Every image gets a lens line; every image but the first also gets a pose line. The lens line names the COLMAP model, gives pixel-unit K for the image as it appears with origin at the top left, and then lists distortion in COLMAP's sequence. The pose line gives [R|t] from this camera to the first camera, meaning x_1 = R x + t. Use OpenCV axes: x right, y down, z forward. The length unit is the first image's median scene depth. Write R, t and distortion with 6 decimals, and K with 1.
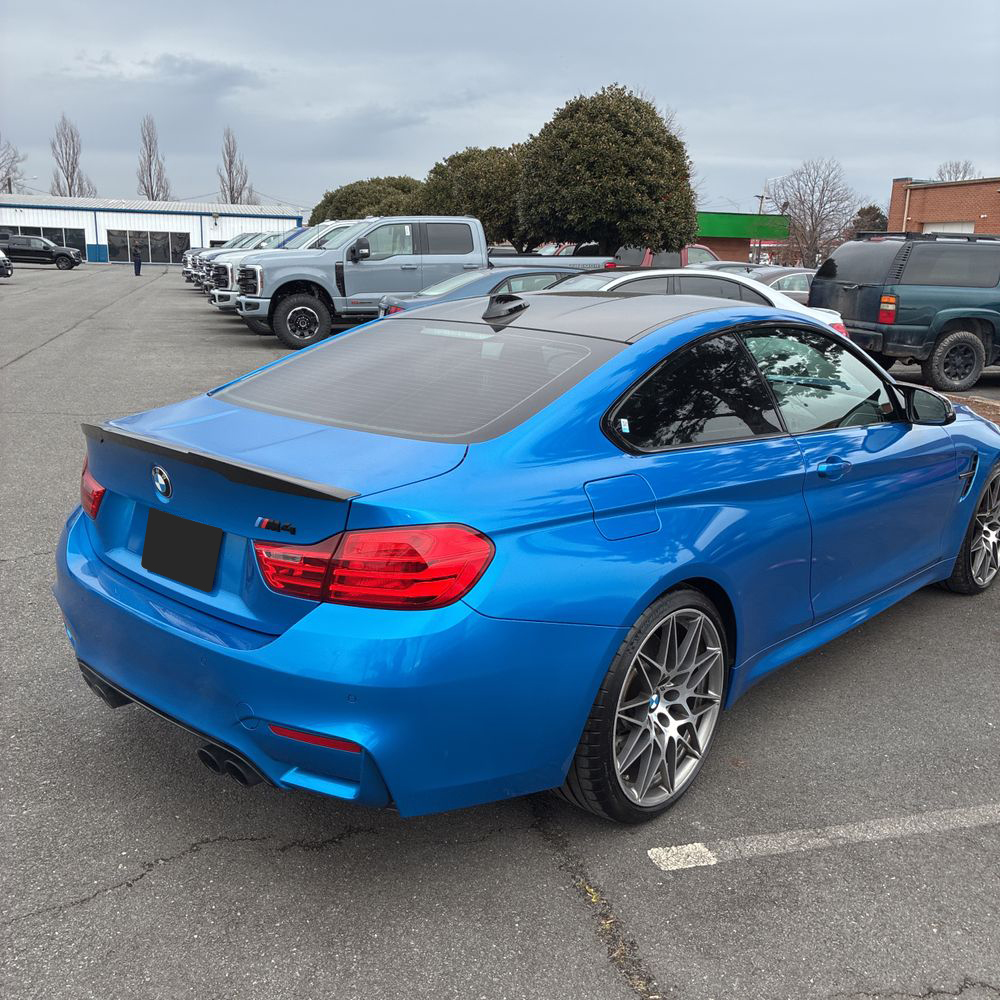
lens RADIAL K [[1011.8, 0, 501.5], [0, 1011.8, 503.4], [0, 0, 1]] dist [0.010341, 0.019972]
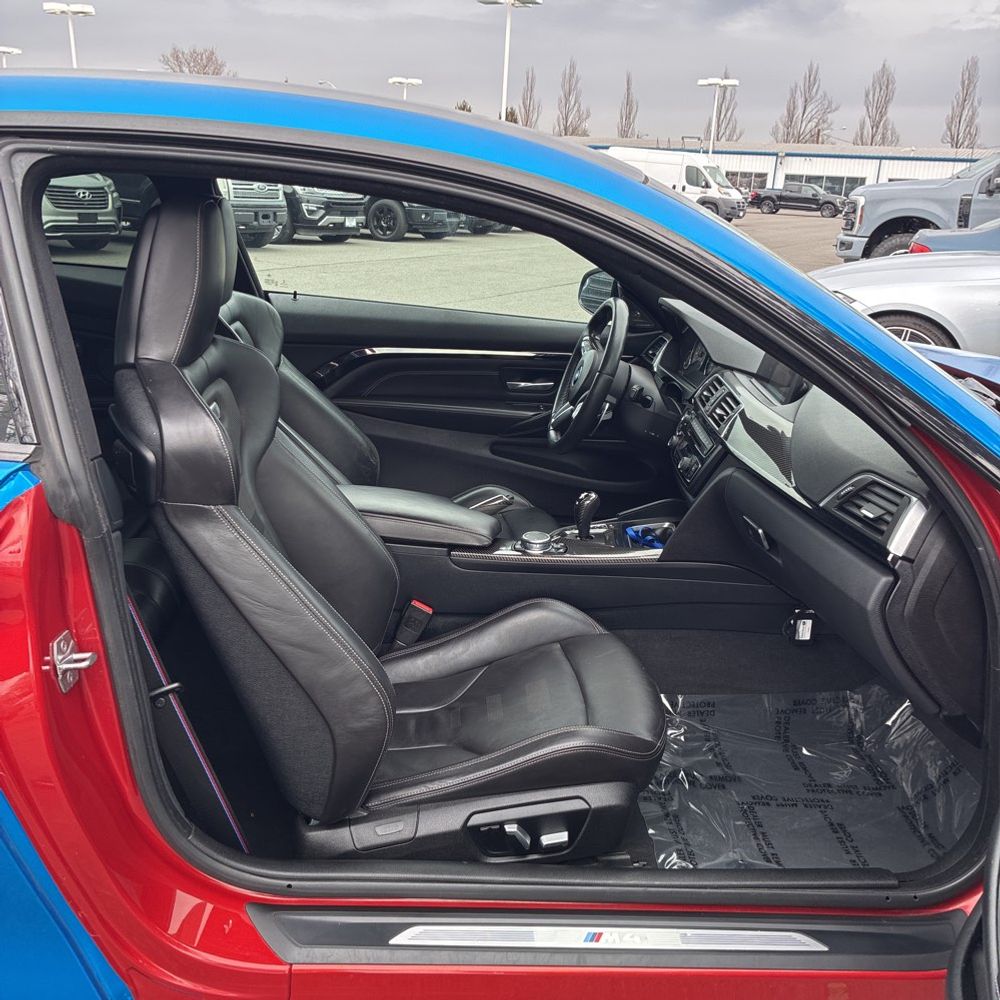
lens RADIAL K [[1004.2, 0, 500.0], [0, 1004.2, 500.0], [0, 0, 1]] dist [0.014208, 0.005306]
pose [[0.731603, 0.218024, -0.645927, 0.131601], [-0.192110, 0.975017, 0.111513, -0.025917], [0.654103, 0.042505, 0.755210, 0.184572]]
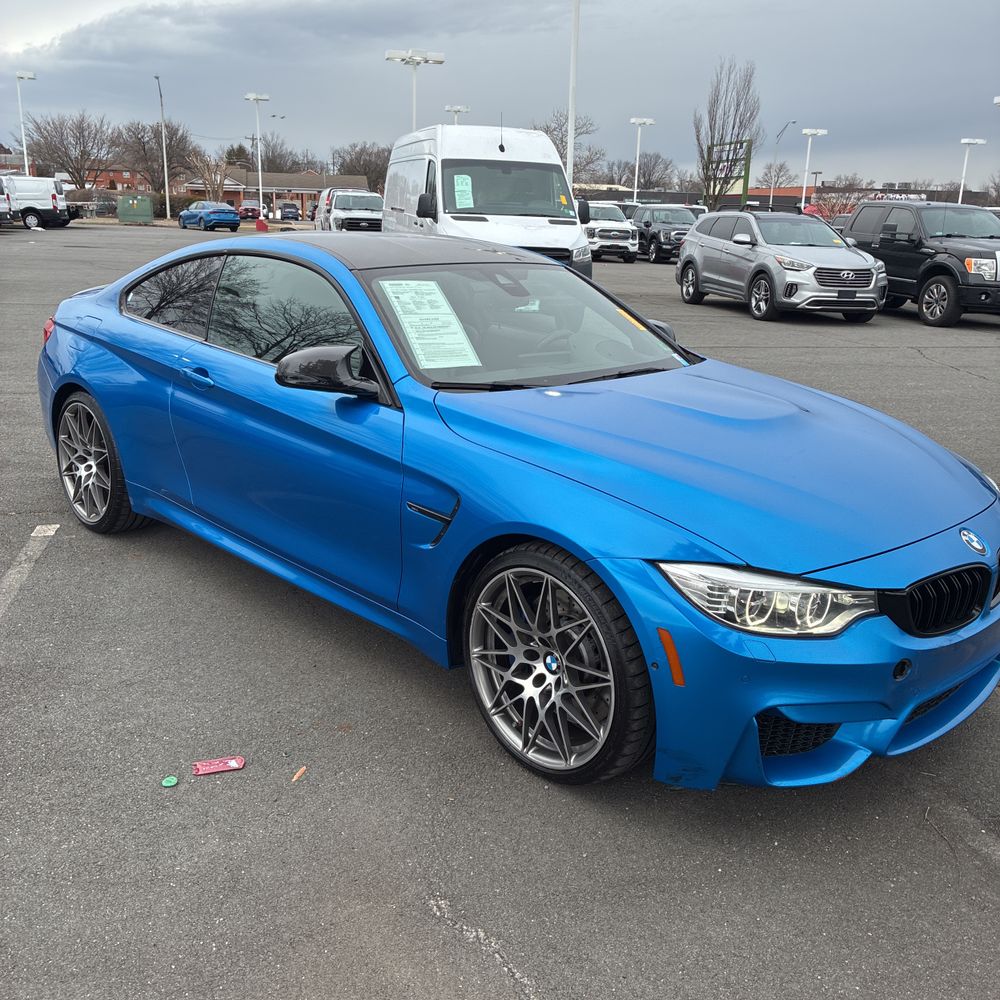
lens RADIAL K [[1005.8, 0, 498.3], [0, 1005.8, 500.2], [0, 0, 1]] dist [0.018433, 0.024391]
pose [[-0.060758, 0.242273, -0.968304, 0.314513], [-0.269946, 0.929957, 0.249617, -0.061309], [0.960957, 0.276556, 0.008898, 0.297071]]
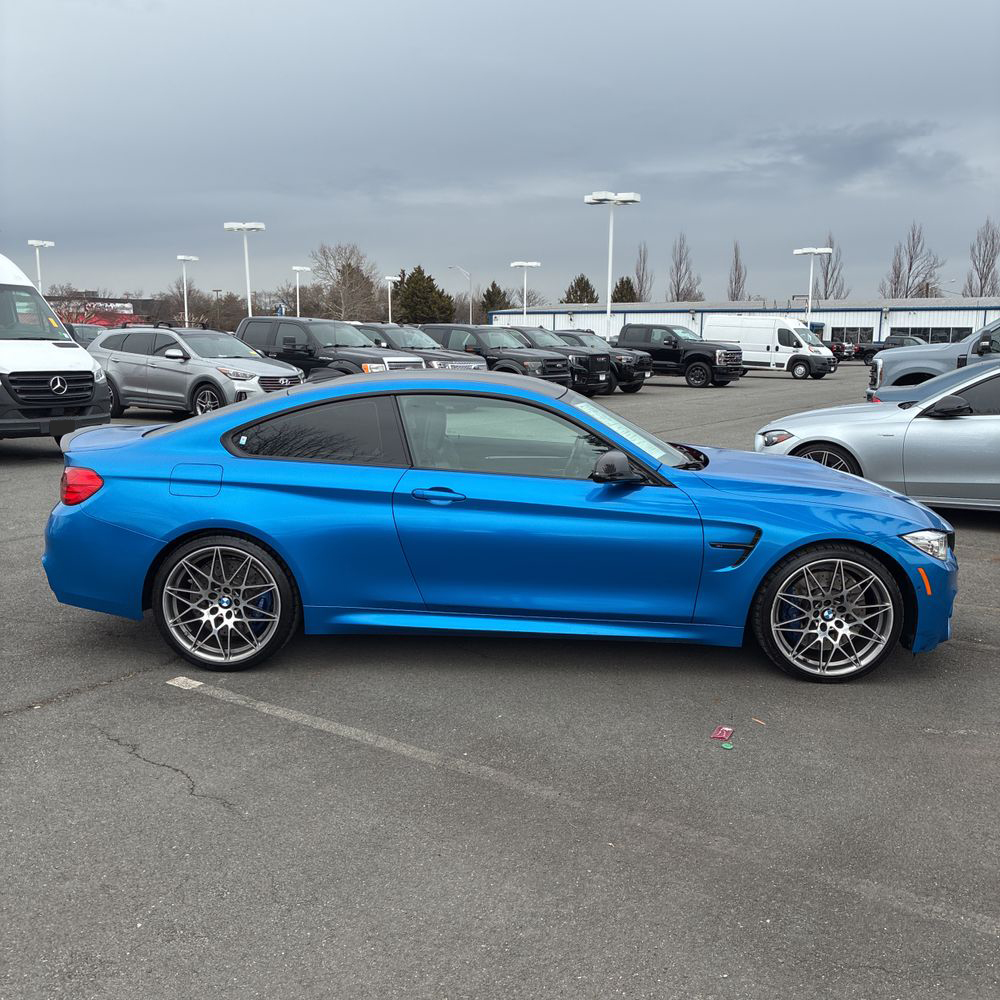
lens RADIAL K [[1011.8, 0, 501.5], [0, 1011.8, 503.4], [0, 0, 1]] dist [0.010341, 0.019972]
pose [[0.647473, 0.100768, -0.755397, 0.311205], [-0.171065, 0.985142, -0.015209, -0.003819], [0.742641, 0.139069, 0.655091, 0.037906]]
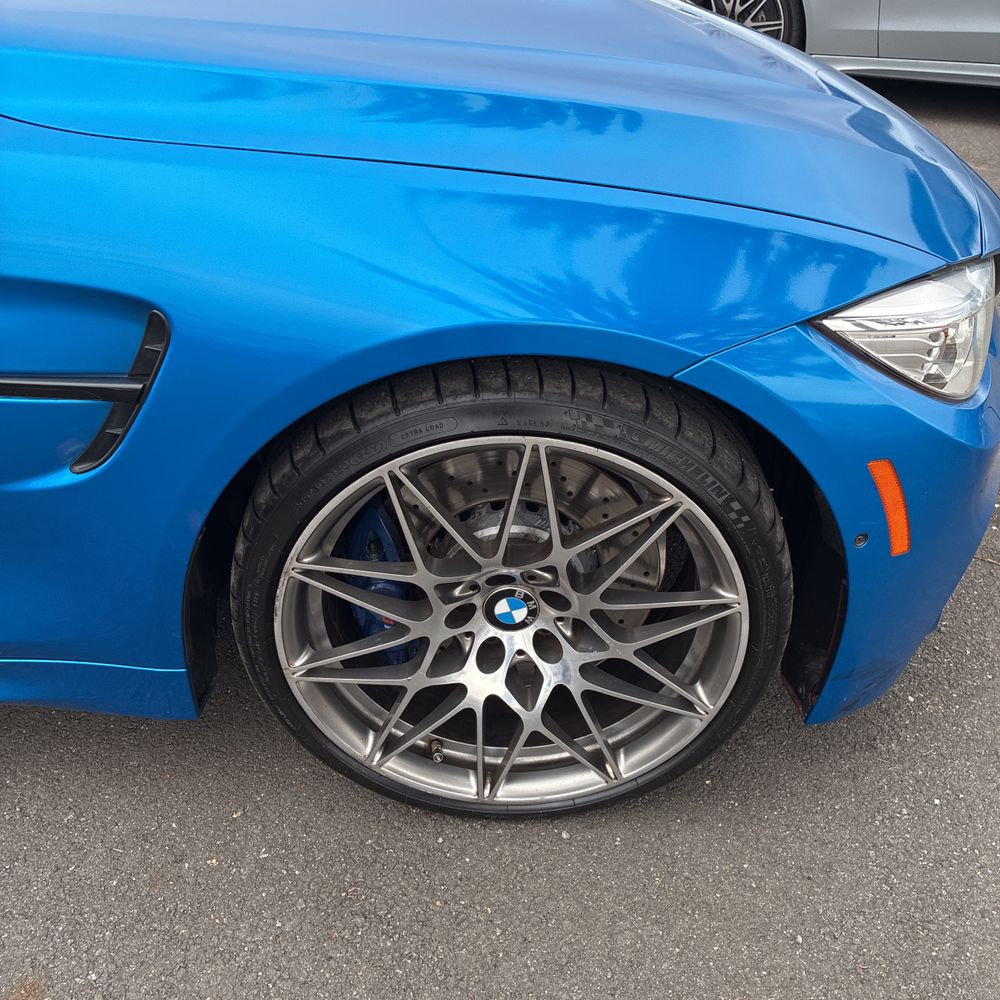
lens RADIAL K [[988.4, 0, 497.9], [0, 988.4, 483.0], [0, 0, 1]] dist [0.022466, 0.014868]
pose [[0.683747, 0.373142, -0.627101, 0.192430], [-0.162568, 0.915667, 0.367593, -0.030244], [0.711380, -0.149394, 0.686745, 0.262632]]
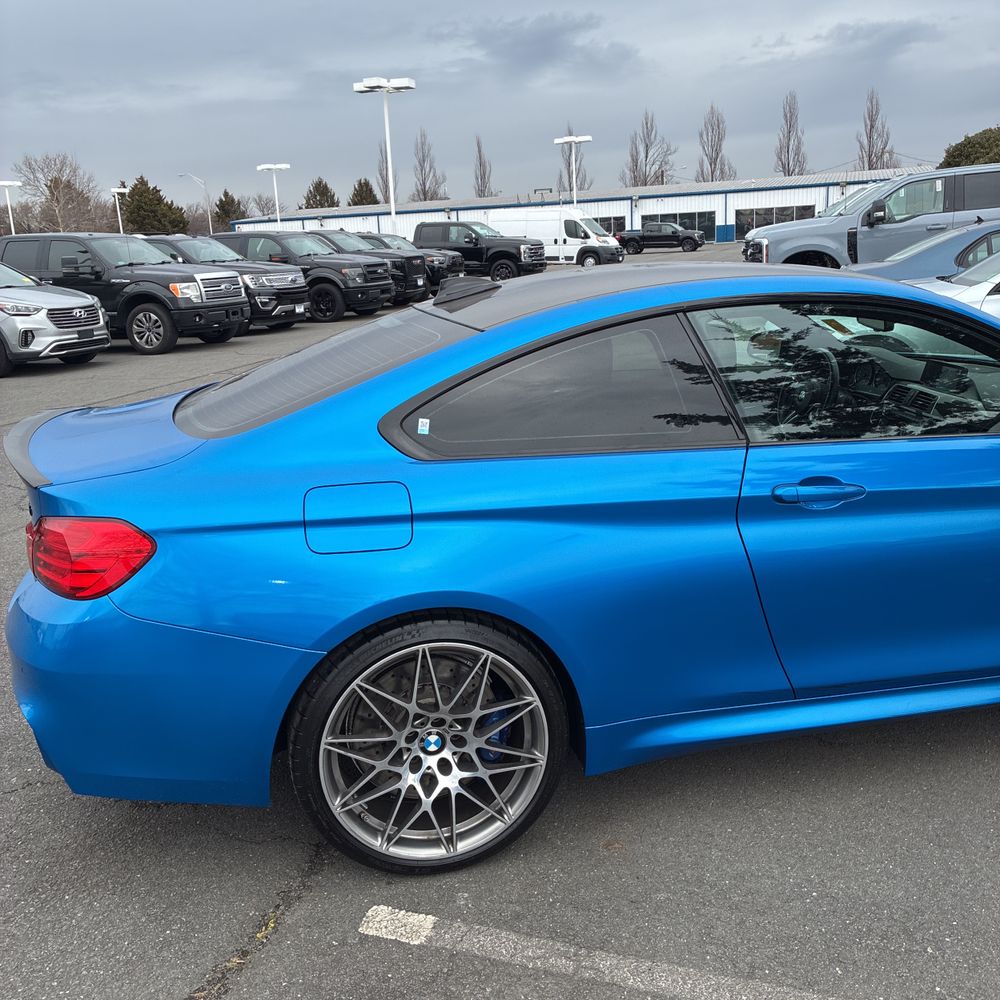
lens RADIAL K [[1006.8, 0, 492.1], [0, 1006.8, 494.5], [0, 0, 1]] dist [0.011587, 0.010306]
pose [[0.812986, 0.074438, -0.577505, 0.123003], [-0.063982, 0.997209, 0.038466, -0.010027], [0.578757, 0.005678, 0.815480, 0.057935]]
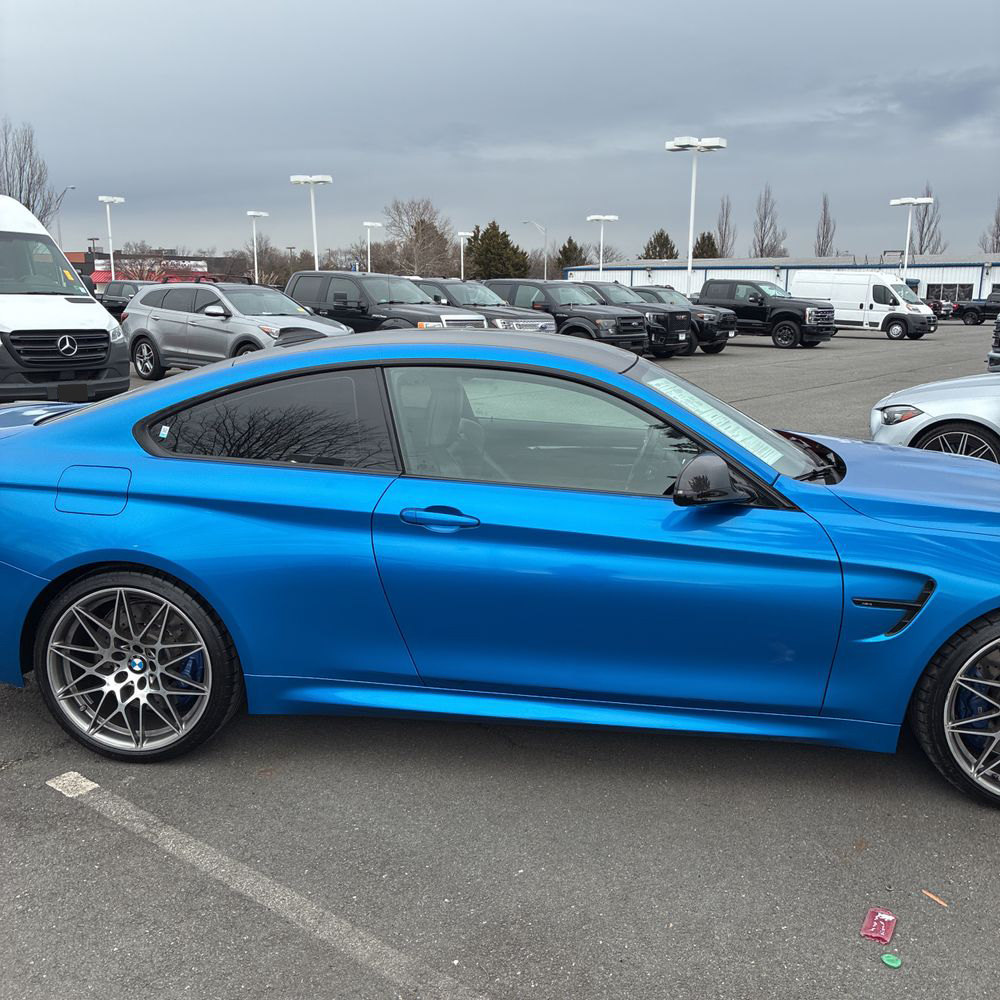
lens RADIAL K [[1011.8, 0, 501.5], [0, 1011.8, 503.4], [0, 0, 1]] dist [0.010341, 0.019972]
pose [[0.589446, 0.139901, -0.795601, 0.239098], [-0.183465, 0.982337, 0.036811, -0.020223], [0.786698, 0.124267, 0.604702, 0.107877]]
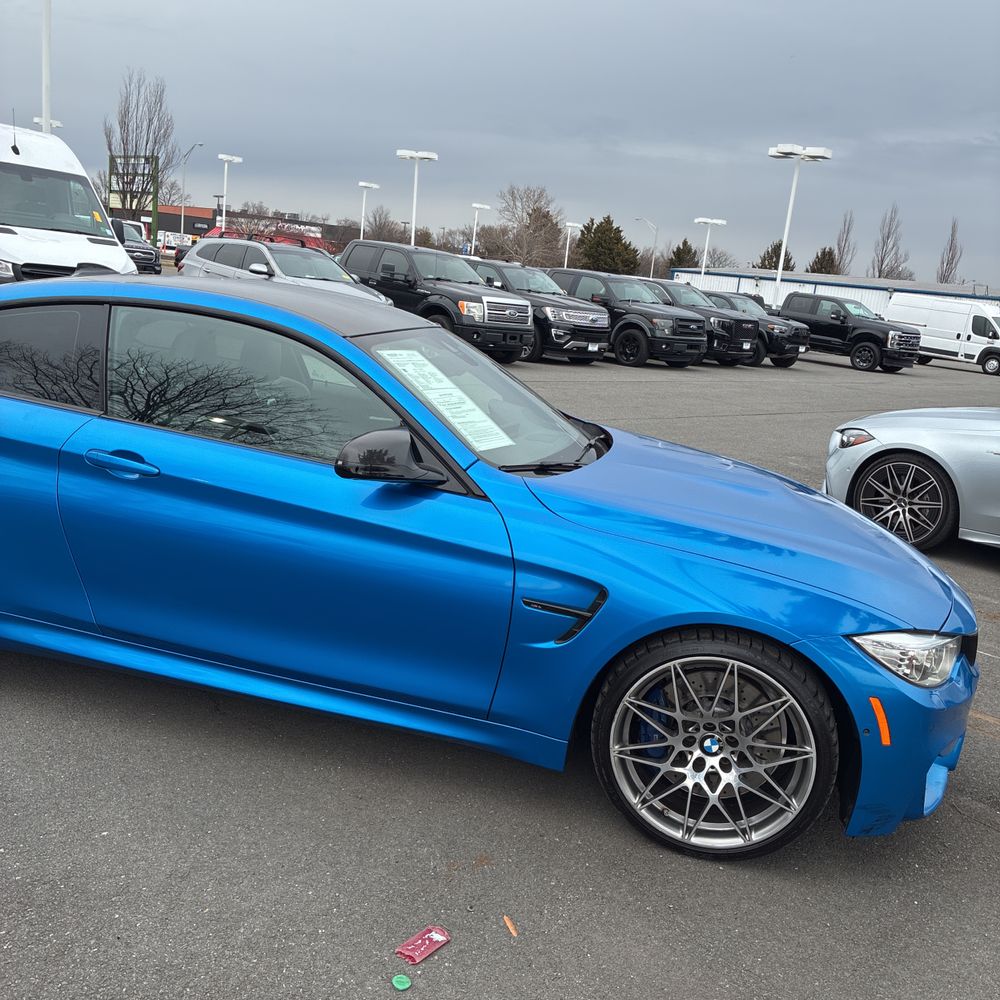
lens RADIAL K [[1009.7, 0, 494.7], [0, 1009.7, 491.3], [0, 0, 1]] dist [0.019361, 0.005274]
pose [[0.488329, 0.203925, -0.848498, 0.274271], [-0.296259, 0.953308, 0.058612, -0.035175], [0.820832, 0.222753, 0.525943, 0.177361]]
